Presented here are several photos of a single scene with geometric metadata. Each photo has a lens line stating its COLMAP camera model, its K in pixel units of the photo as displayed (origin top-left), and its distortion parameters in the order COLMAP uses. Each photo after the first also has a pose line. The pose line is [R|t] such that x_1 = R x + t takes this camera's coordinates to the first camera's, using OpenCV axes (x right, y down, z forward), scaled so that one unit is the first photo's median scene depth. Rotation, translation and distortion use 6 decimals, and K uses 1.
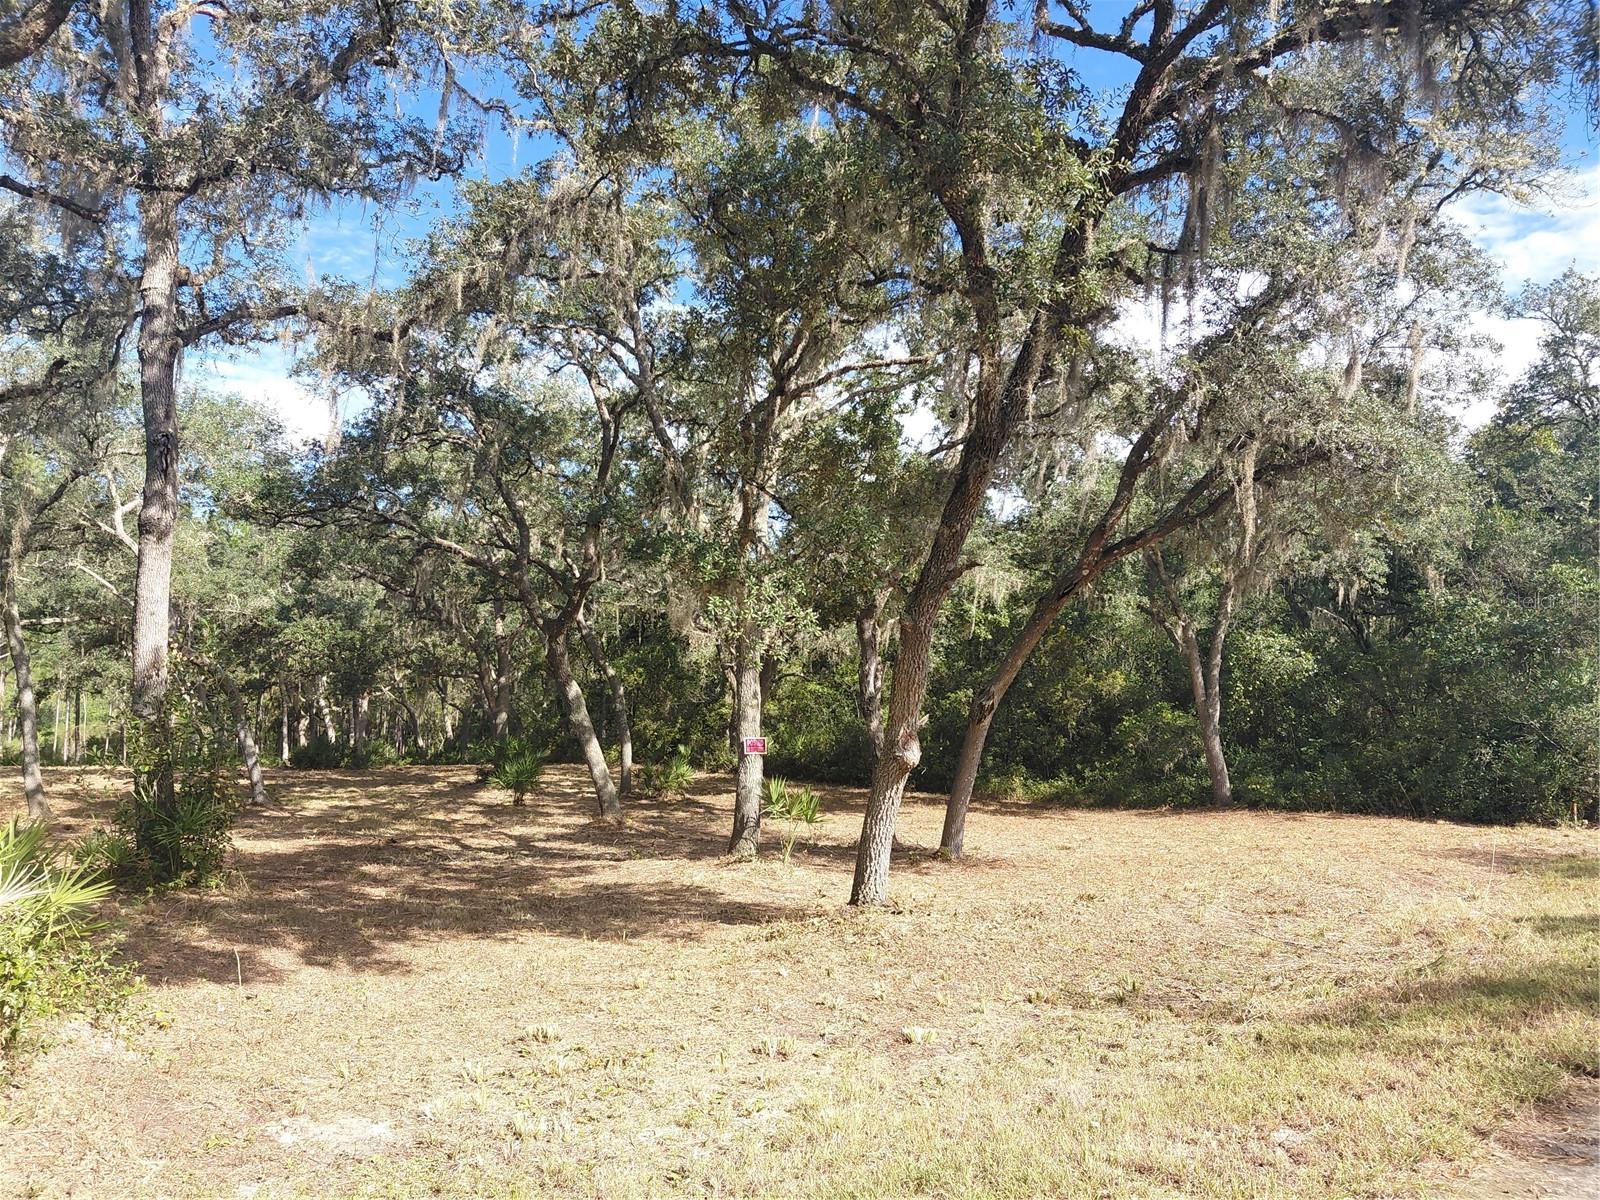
lens RADIAL K [[1171.1, 0, 807.2], [0, 1171.1, 597.0], [0, 0, 1]] dist [0.003623, -0.031386]
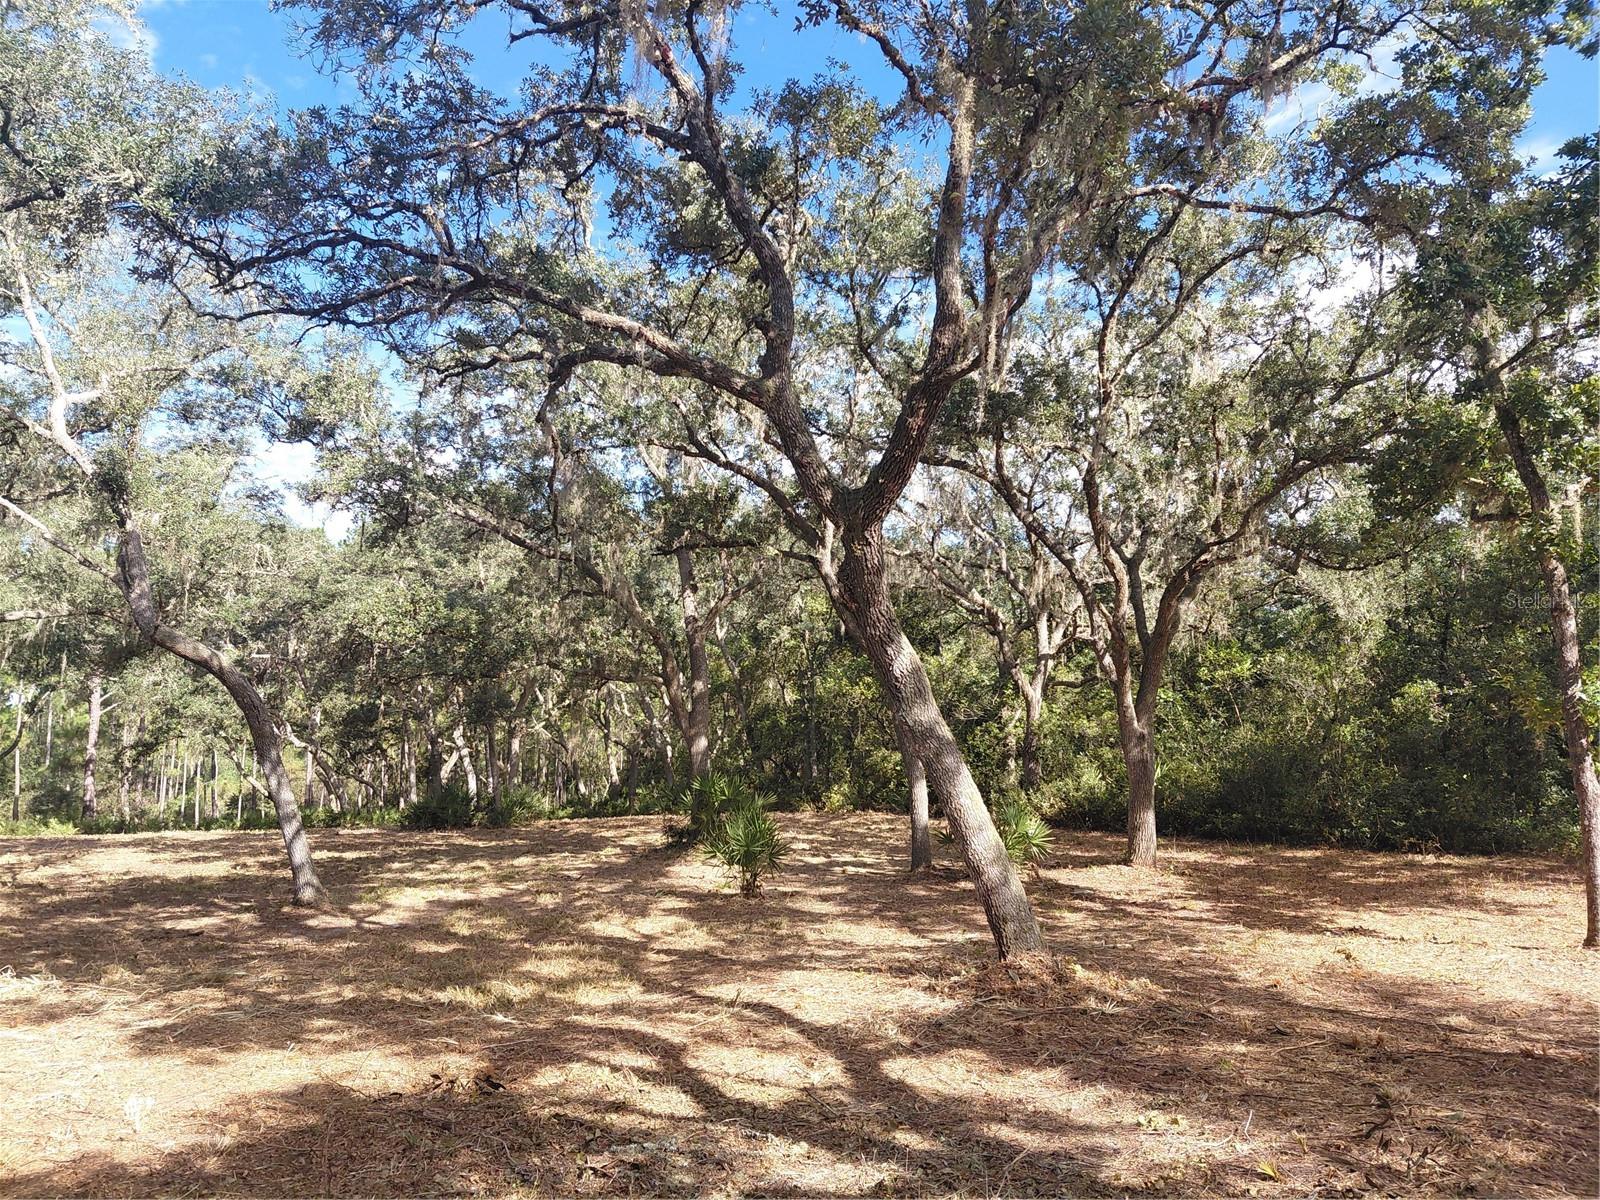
lens RADIAL K [[1171.1, 0, 802.5], [0, 1171.1, 598.1], [0, 0, 1]] dist [0.003623, -0.031386]
pose [[0.990526, -0.048942, -0.128311, -0.123854], [0.044931, 0.998412, -0.033975, 0.048963], [0.129770, 0.027888, 0.991152, 0.384839]]
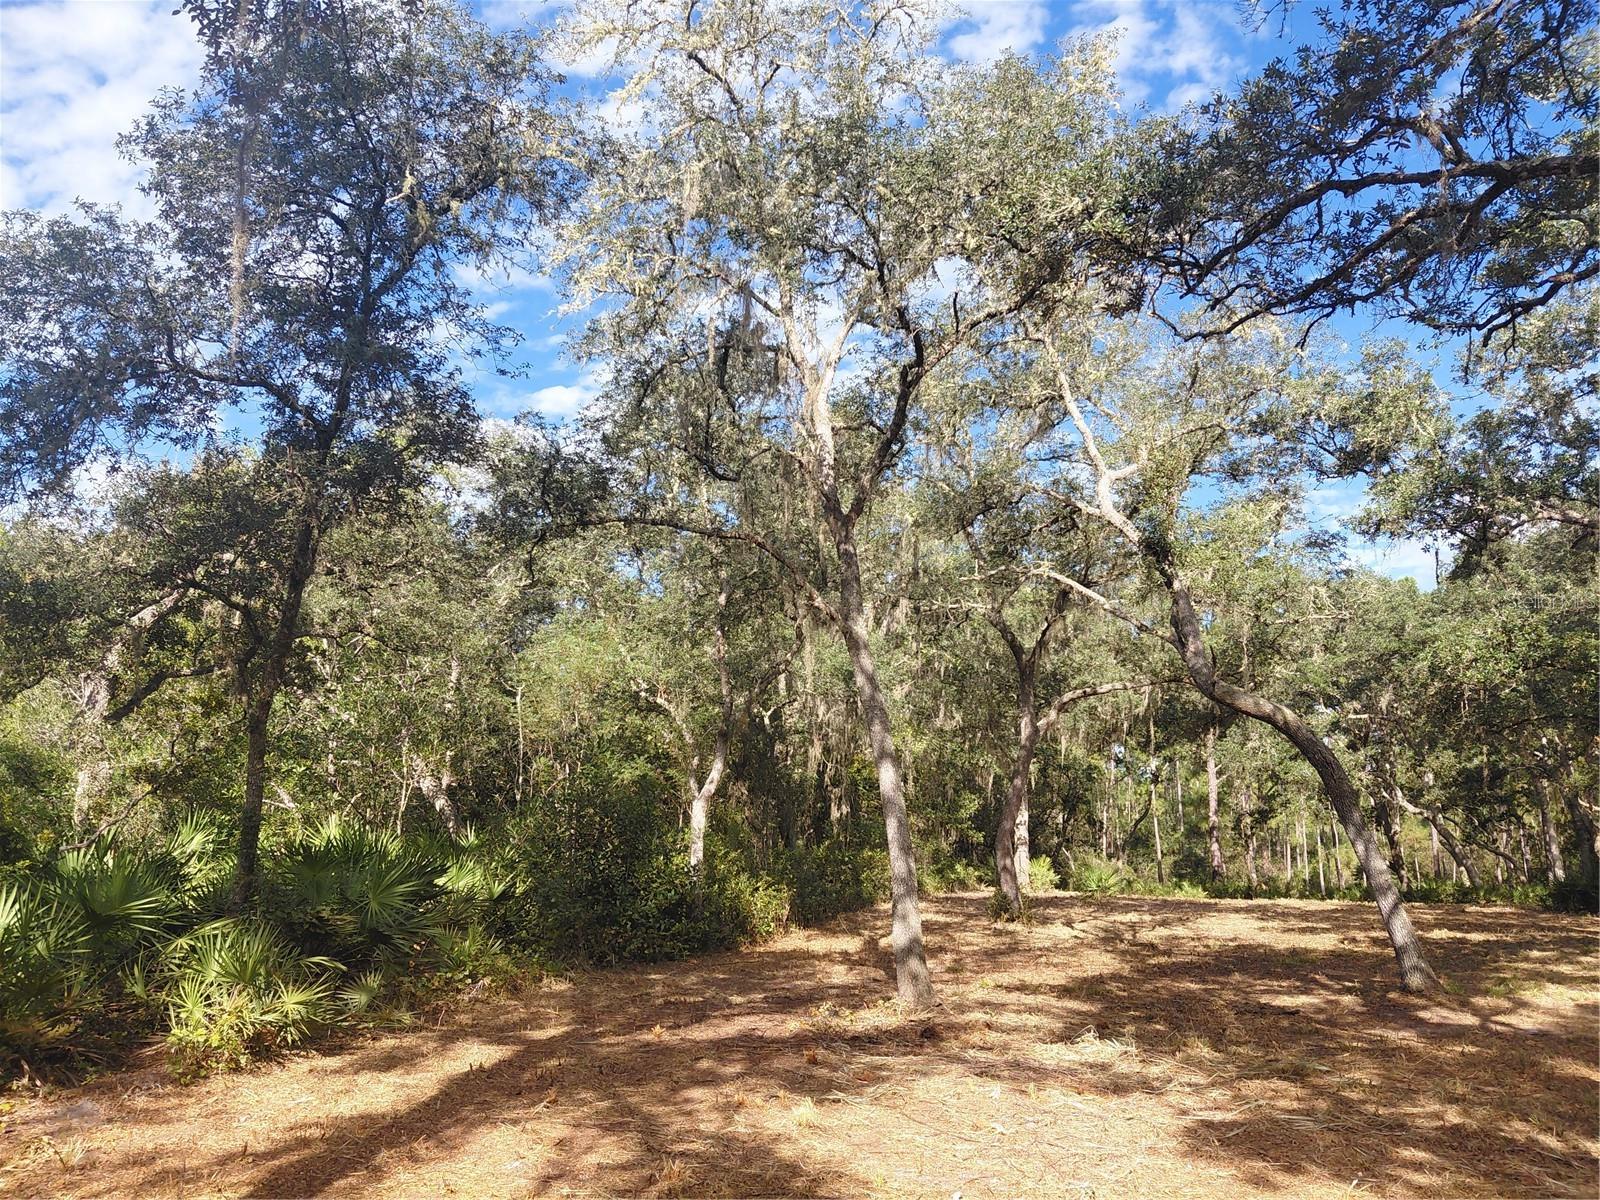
lens RADIAL K [[1171.1, 0, 803.8], [0, 1171.1, 622.4], [0, 0, 1]] dist [0.003623, -0.031386]
pose [[0.515745, -0.171915, -0.839317, -0.136958], [0.099295, 0.985053, -0.140751, 0.057079], [0.850969, -0.010748, 0.525107, 0.439065]]
